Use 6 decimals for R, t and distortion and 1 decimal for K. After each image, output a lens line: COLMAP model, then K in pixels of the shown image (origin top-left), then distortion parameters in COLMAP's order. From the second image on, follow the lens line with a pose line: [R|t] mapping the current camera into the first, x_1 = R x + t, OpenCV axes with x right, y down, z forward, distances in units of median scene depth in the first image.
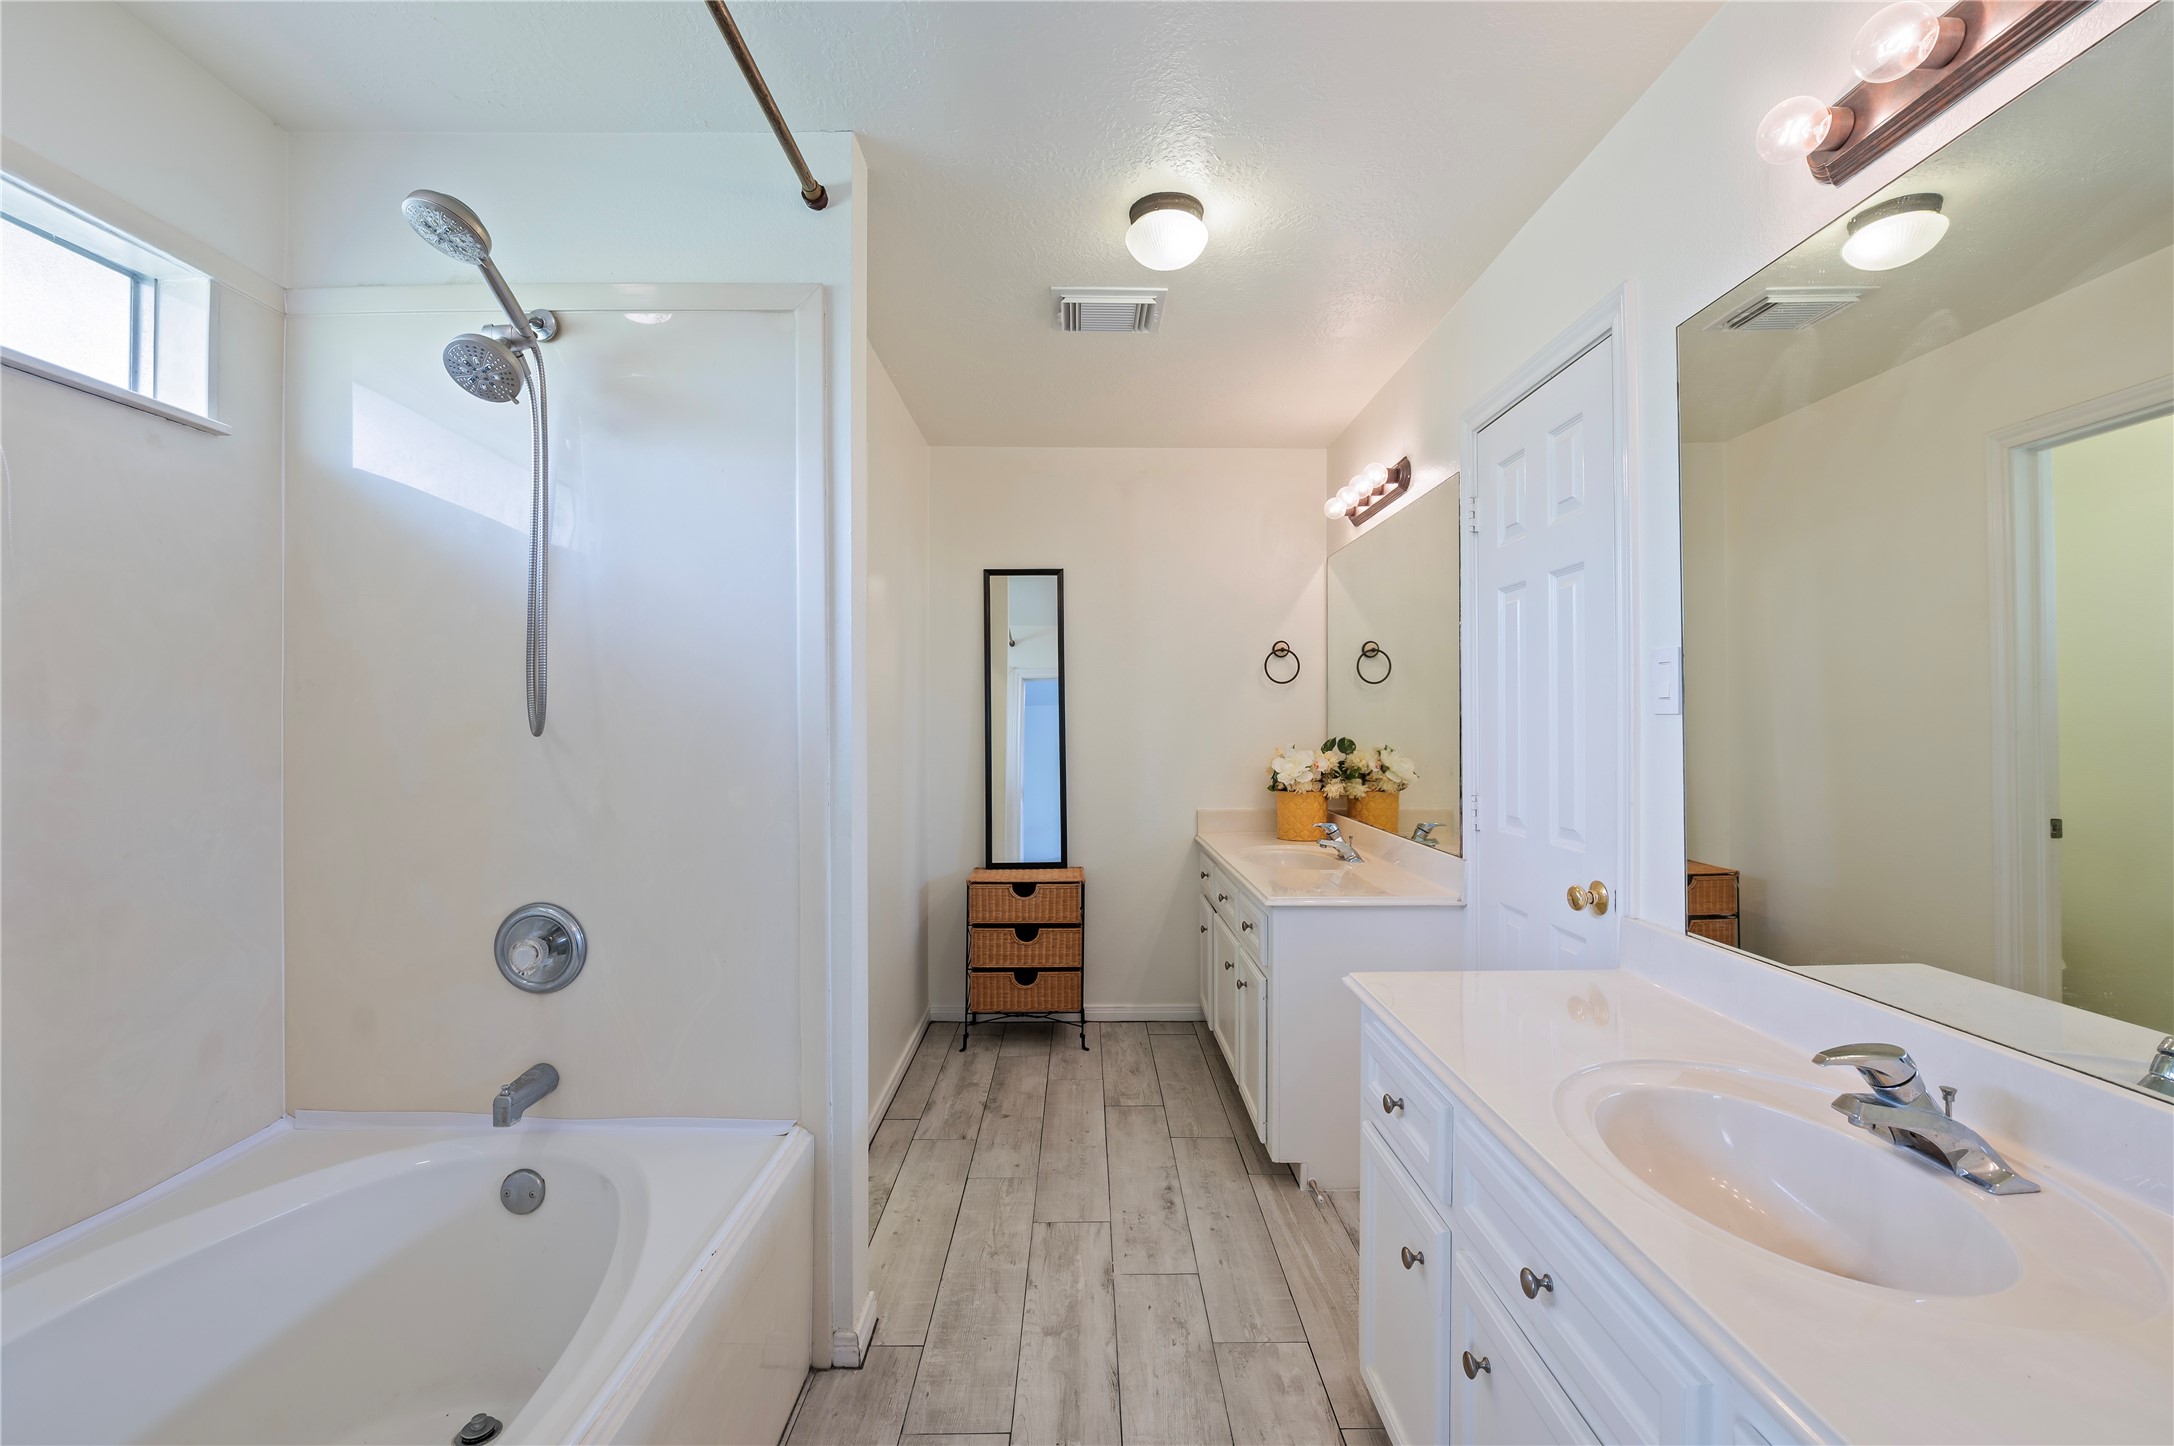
lens RADIAL K [[903.5, 0, 1089.6], [0, 903.5, 726.8], [0, 0, 1]] dist [0.000161, 0.000007]
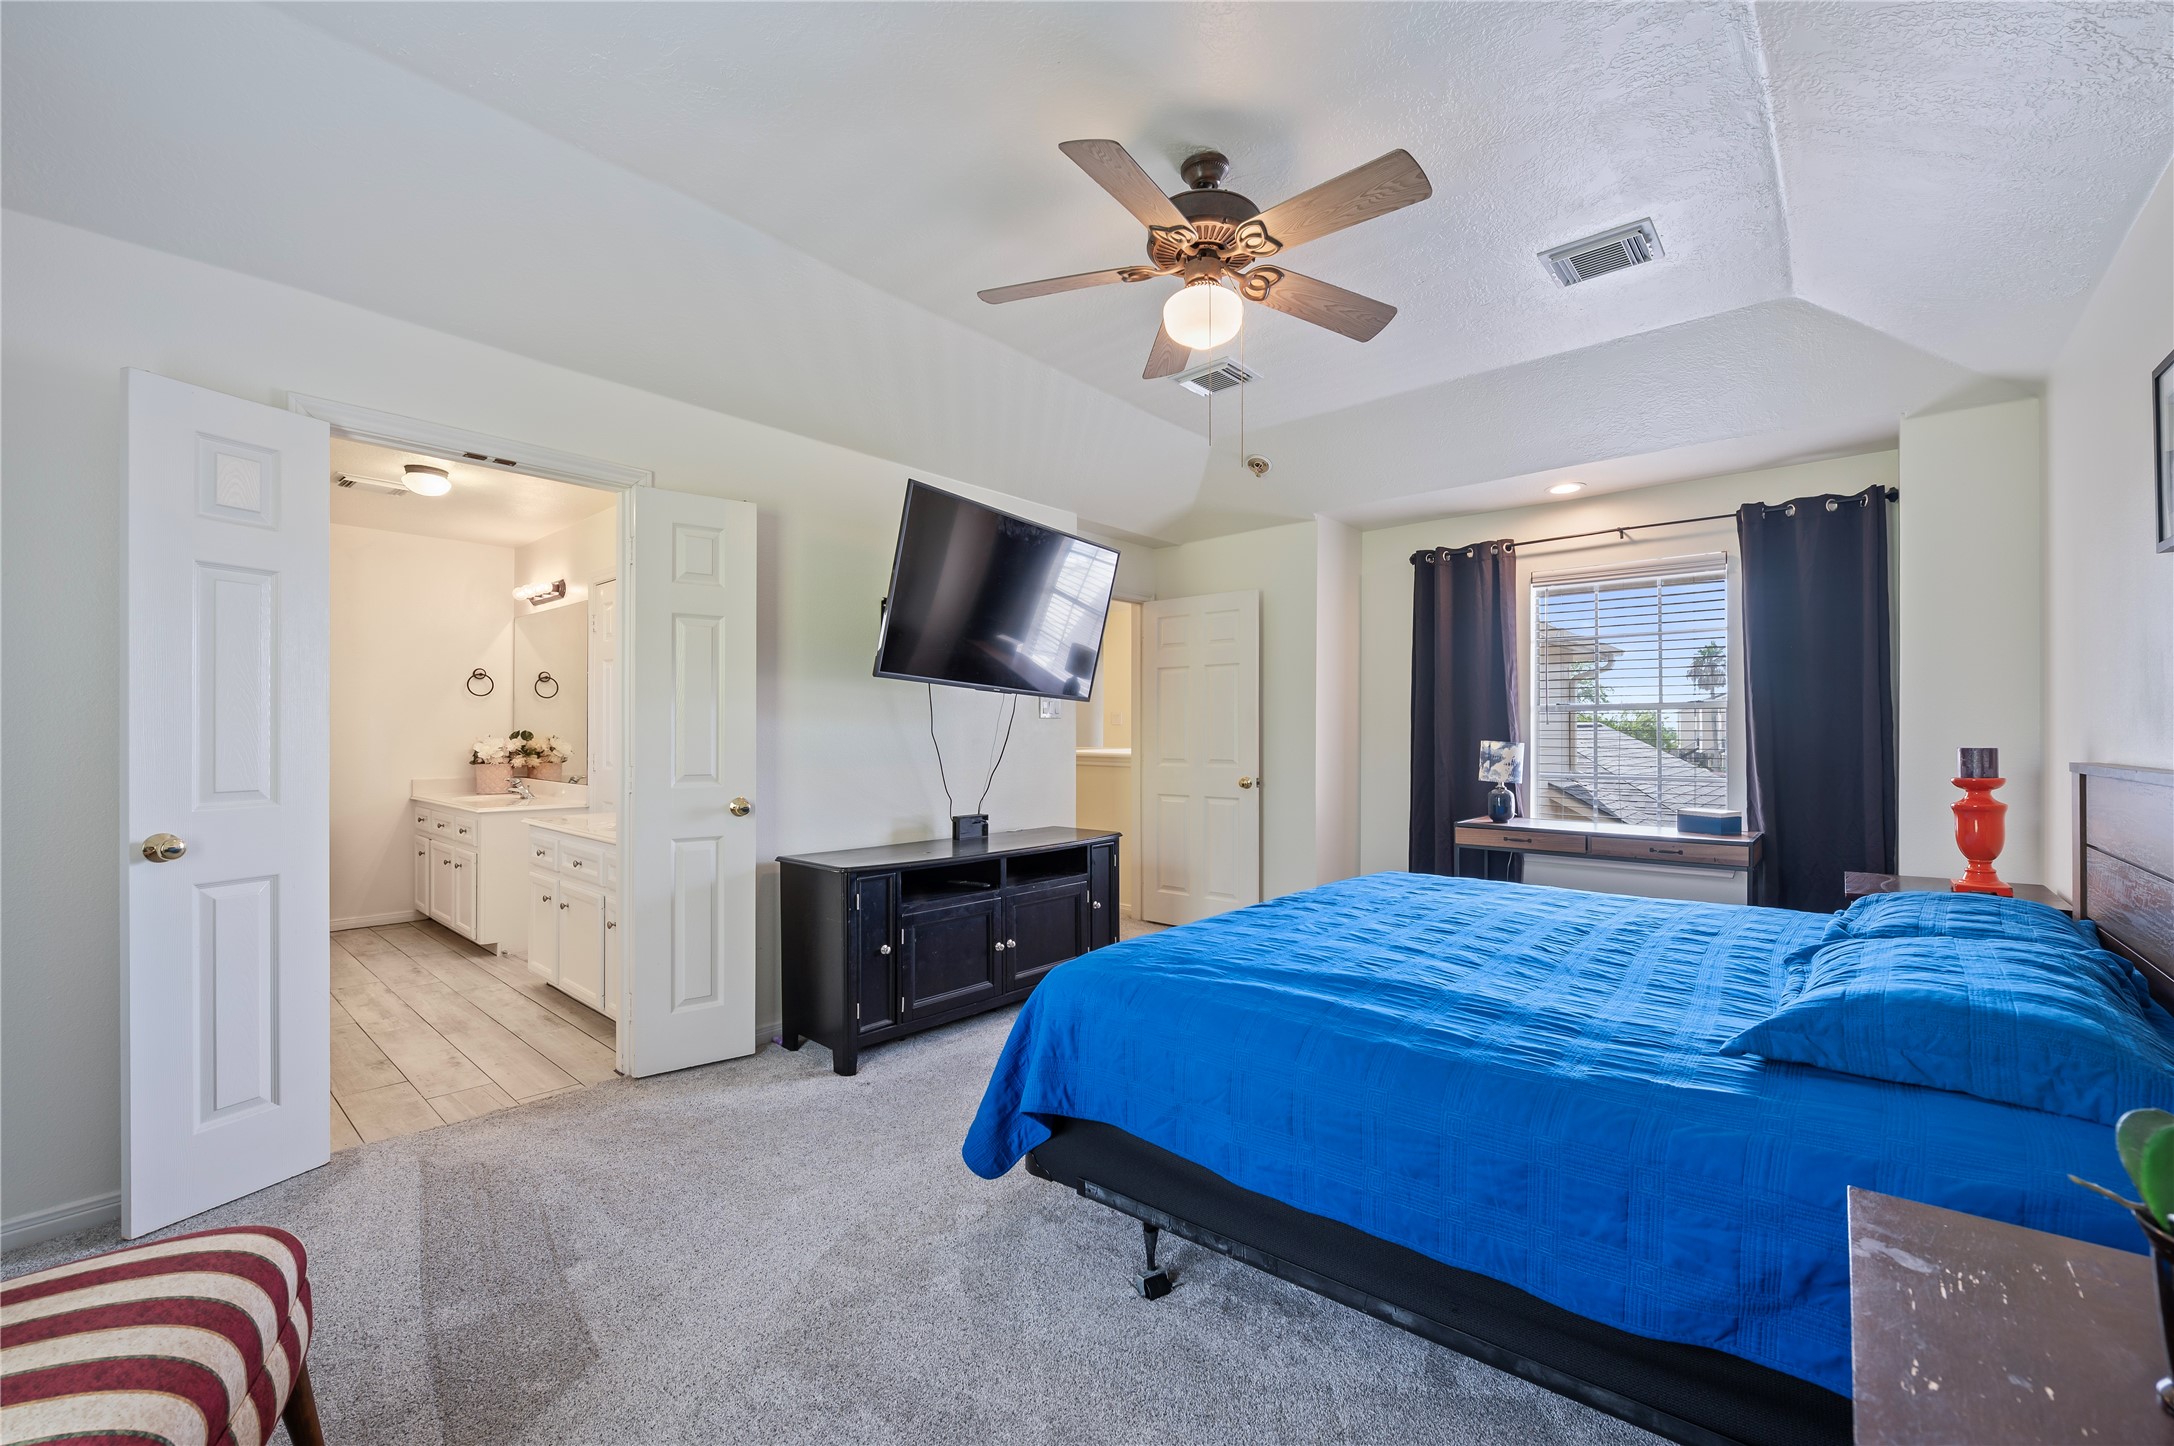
lens RADIAL K [[879.3, 0, 1084.6], [0, 879.3, 733.0], [0, 0, 1]] dist [0.001083, 0.000140]
pose [[0.671761, 0.003943, 0.740758, -0.230043], [-0.004222, 0.999990, -0.001494, 0.014858], [-0.740756, -0.002124, 0.671771, -0.864714]]
